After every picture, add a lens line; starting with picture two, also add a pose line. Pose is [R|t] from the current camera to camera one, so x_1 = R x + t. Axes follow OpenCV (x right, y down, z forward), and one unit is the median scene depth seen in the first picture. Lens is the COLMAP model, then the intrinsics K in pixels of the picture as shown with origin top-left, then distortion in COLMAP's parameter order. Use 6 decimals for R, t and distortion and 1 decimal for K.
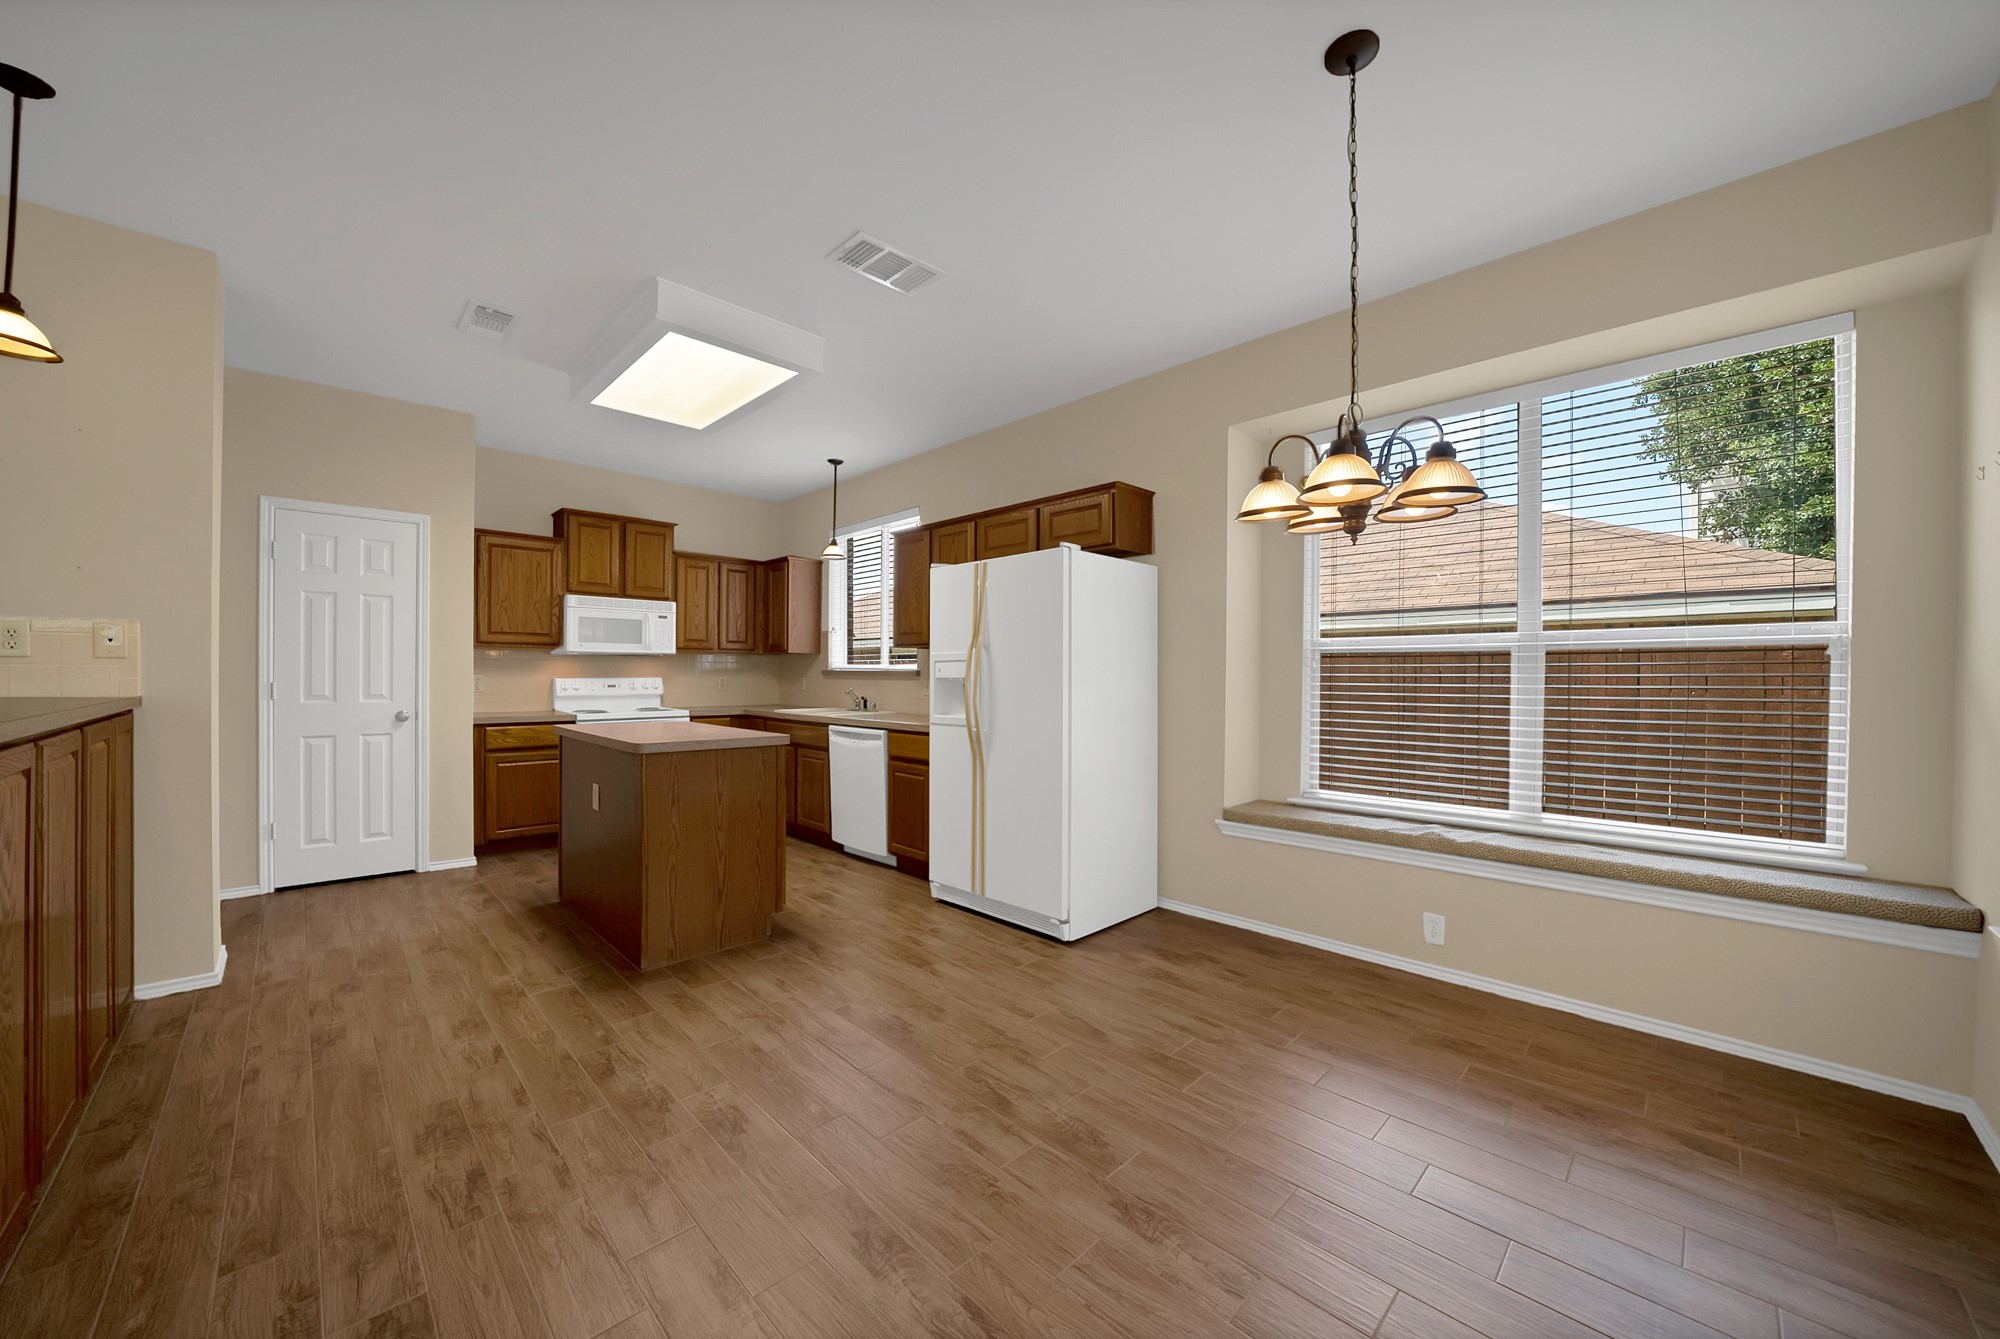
lens RADIAL K [[738.2, 0, 1000.0], [0, 738.2, 669.5], [0, 0, 1]] dist [-0.017657, 0.000033]
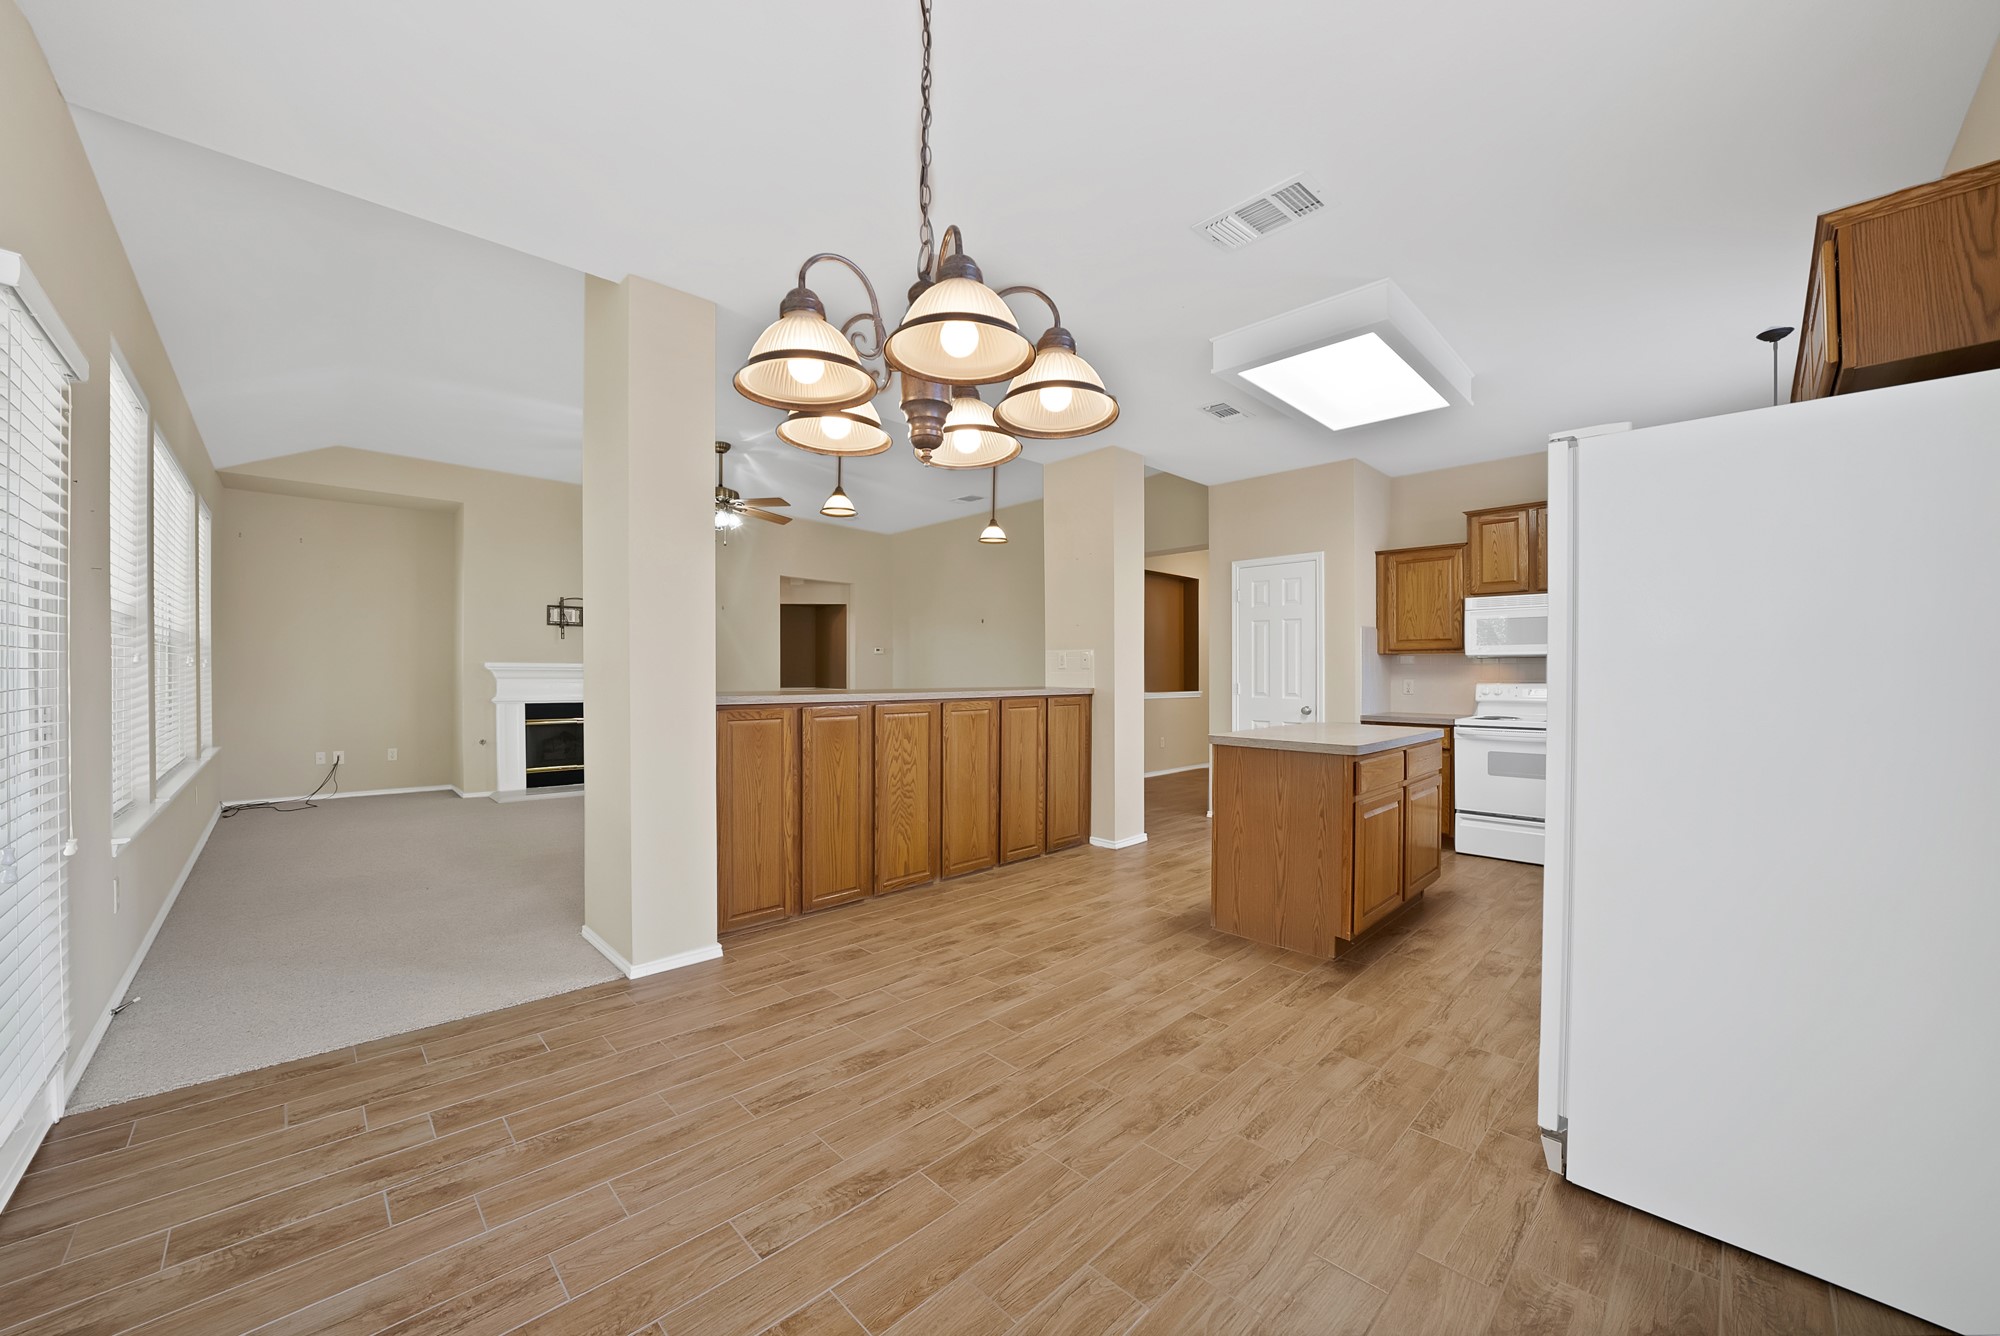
lens RADIAL K [[727.6, 0, 1000.0], [0, 727.6, 668.0], [0, 0, 1]] dist [-0.017936, -0.000039]
pose [[-0.006064, -0.014398, -0.999878, 0.772171], [0.002558, 0.999893, -0.014414, 0.009374], [0.999978, -0.002645, -0.006027, 0.750426]]
